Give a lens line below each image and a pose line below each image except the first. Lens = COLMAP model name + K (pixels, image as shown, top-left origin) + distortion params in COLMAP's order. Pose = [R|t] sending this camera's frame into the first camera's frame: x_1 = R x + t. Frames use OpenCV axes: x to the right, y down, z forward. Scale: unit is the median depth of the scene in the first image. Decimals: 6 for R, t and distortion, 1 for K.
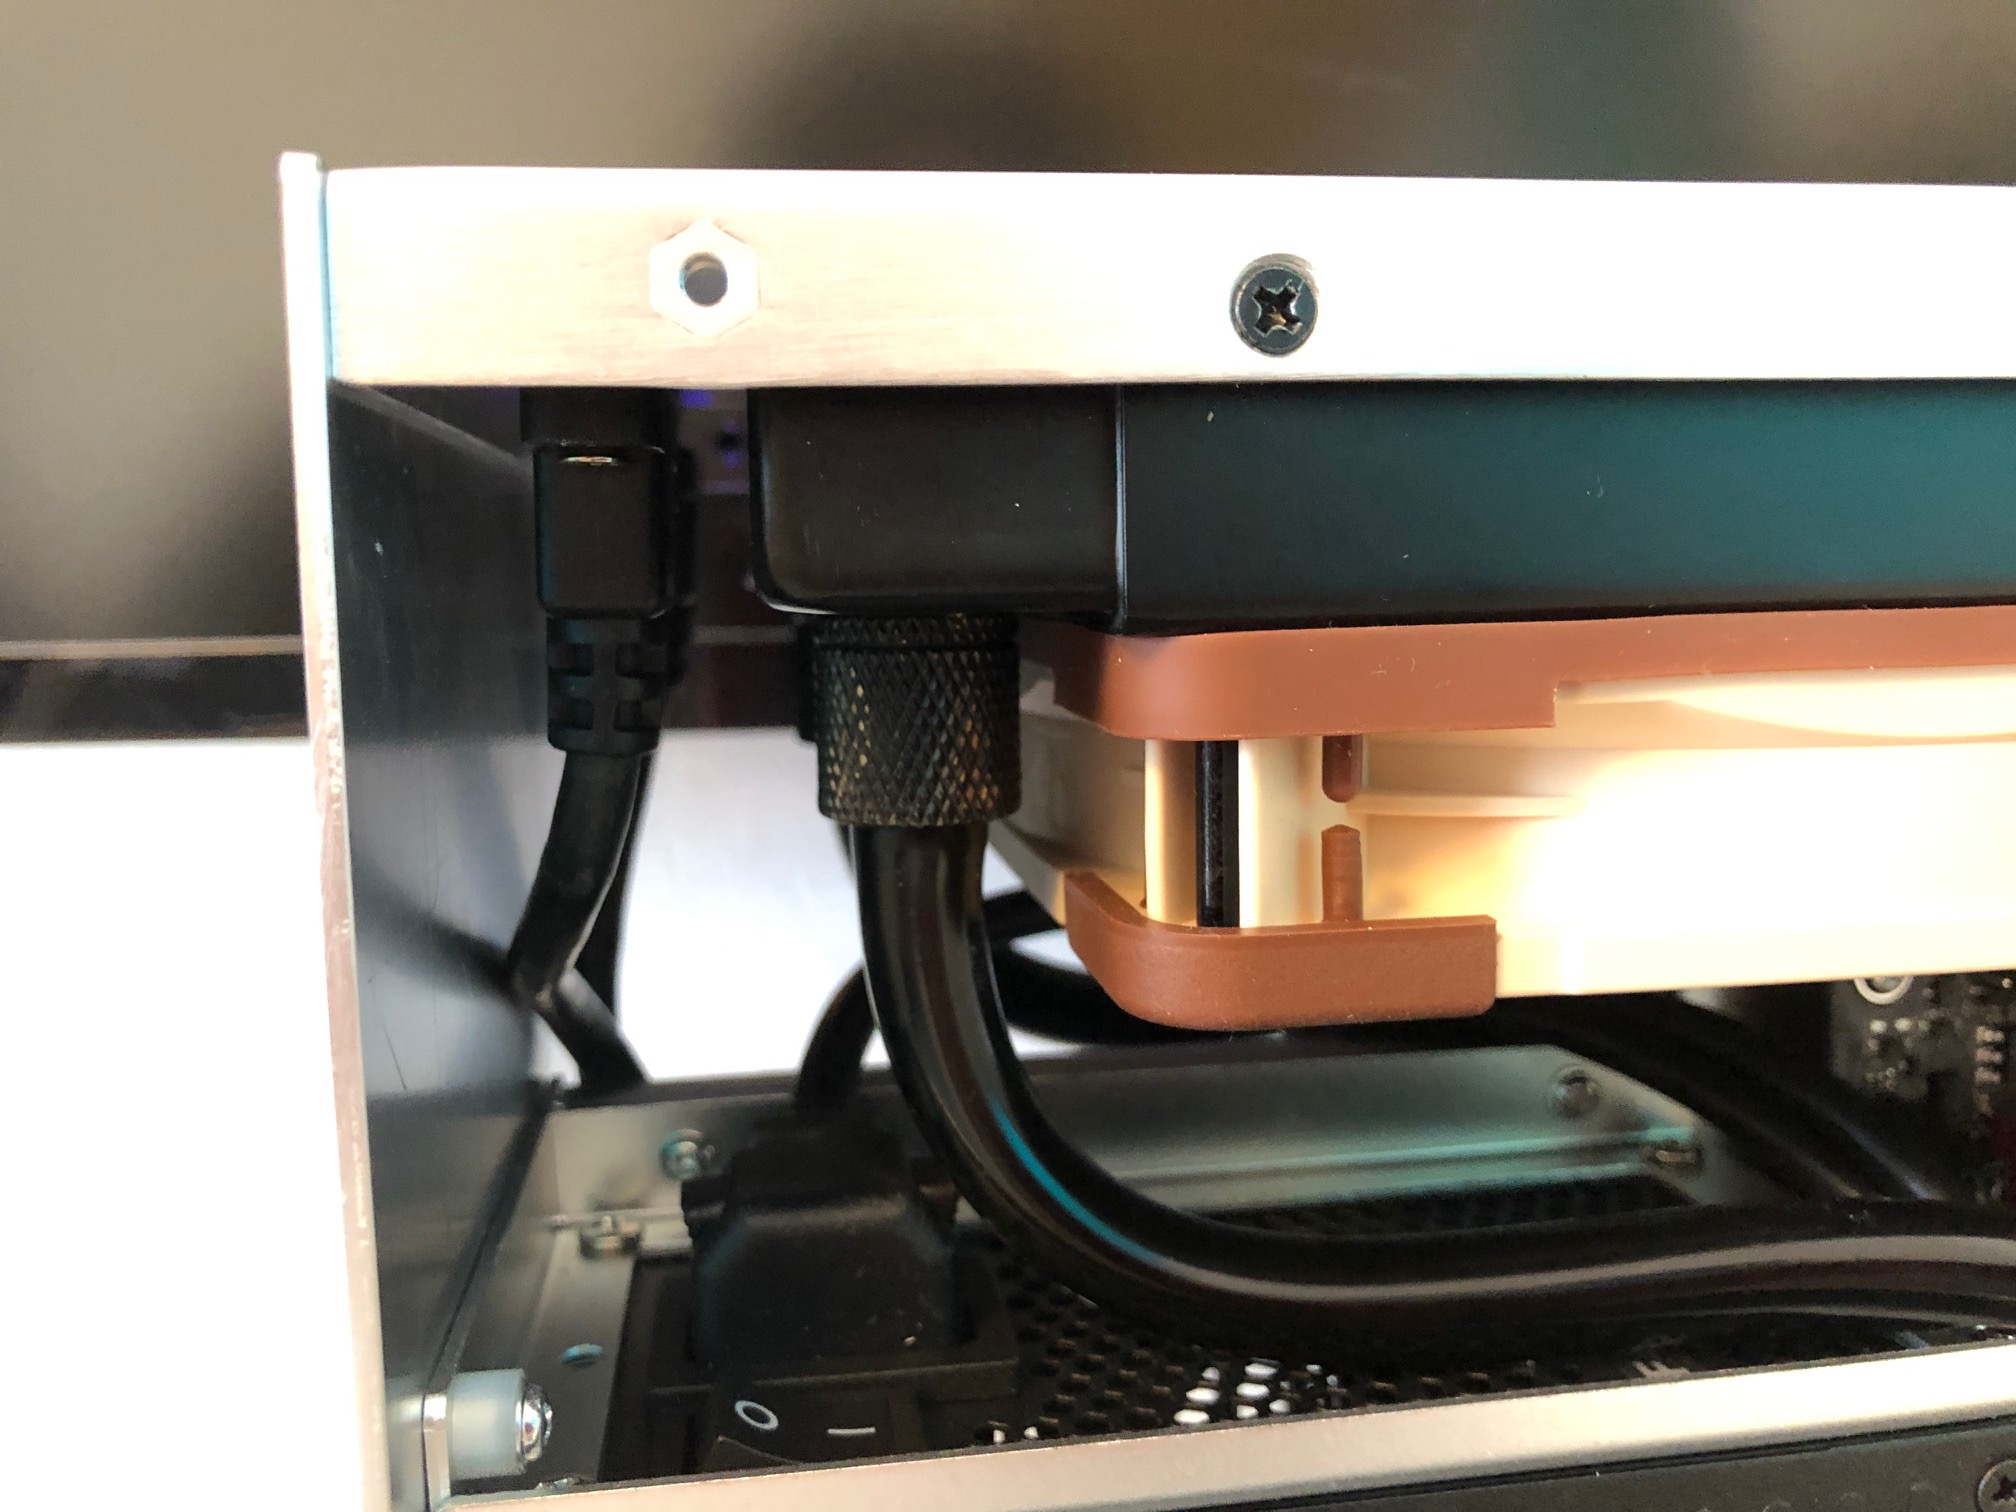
lens RADIAL K [[1749.4, 0, 1013.1], [0, 1749.4, 757.2], [0, 0, 1]] dist [0.004050, 0.021067]
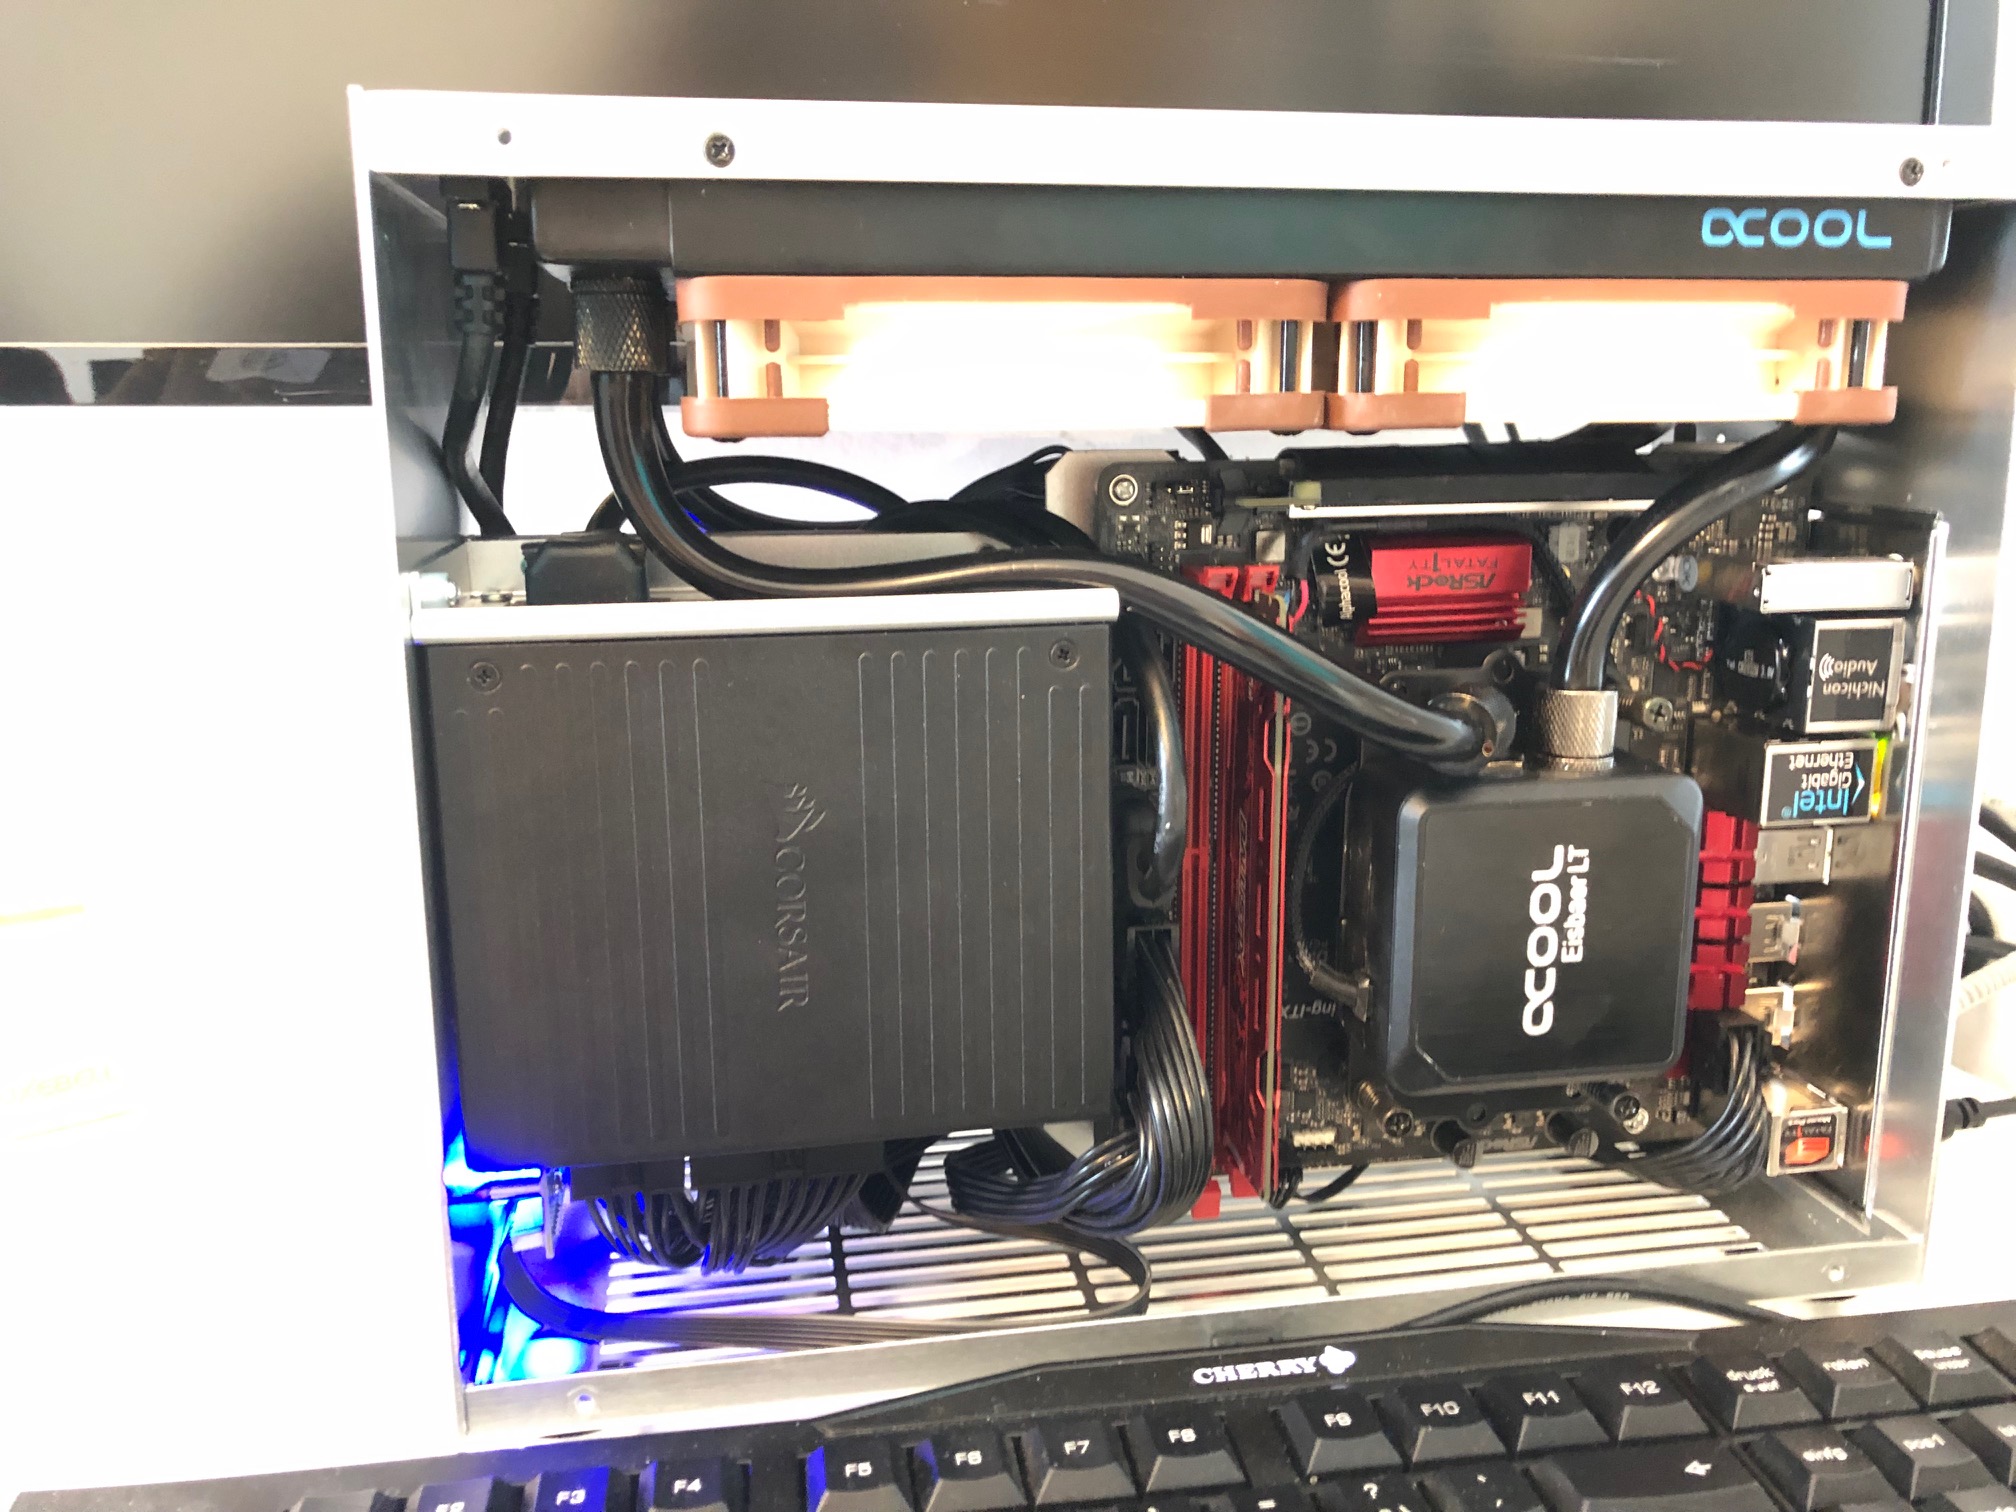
lens RADIAL K [[1749.4, 0, 998.1], [0, 1749.4, 760.7], [0, 0, 1]] dist [0.004050, 0.021067]
pose [[0.999772, 0.004764, 0.020796, 0.430434], [-0.006365, 0.996961, 0.077643, 0.389795], [-0.020363, -0.077758, 0.996764, -1.474122]]
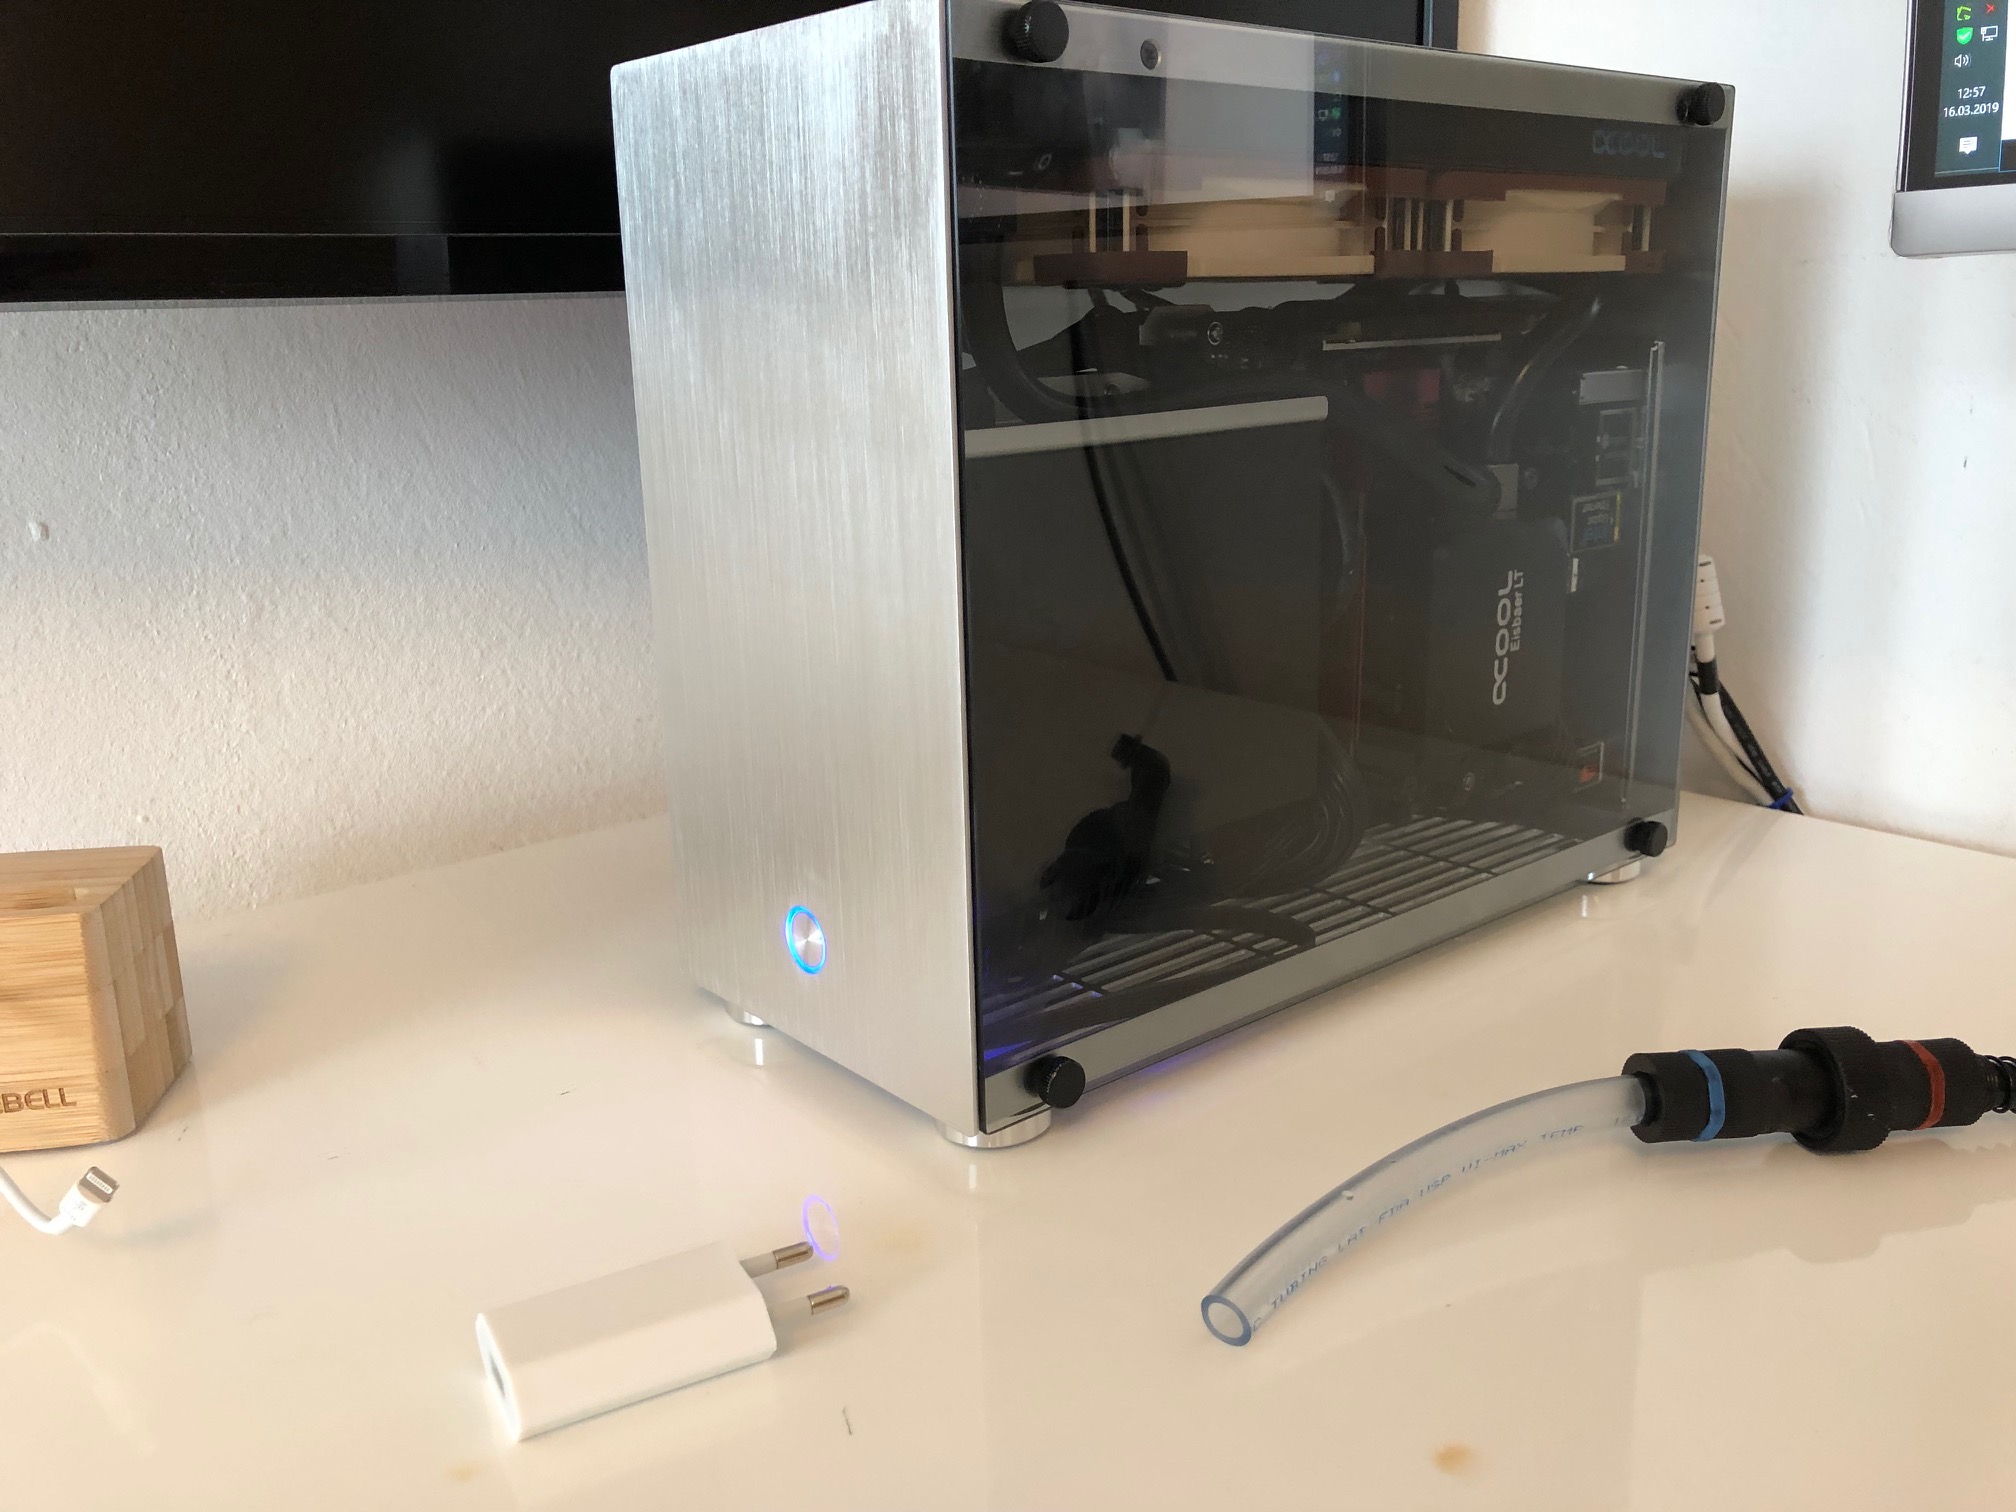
lens RADIAL K [[1749.4, 0, 1012.9], [0, 1749.4, 749.9], [0, 0, 1]] dist [0.004050, 0.021067]
pose [[0.848892, -0.133985, 0.511302, -1.680412], [0.075749, 0.988192, 0.133189, 0.516240], [-0.523110, -0.074332, 0.849017, -1.591086]]
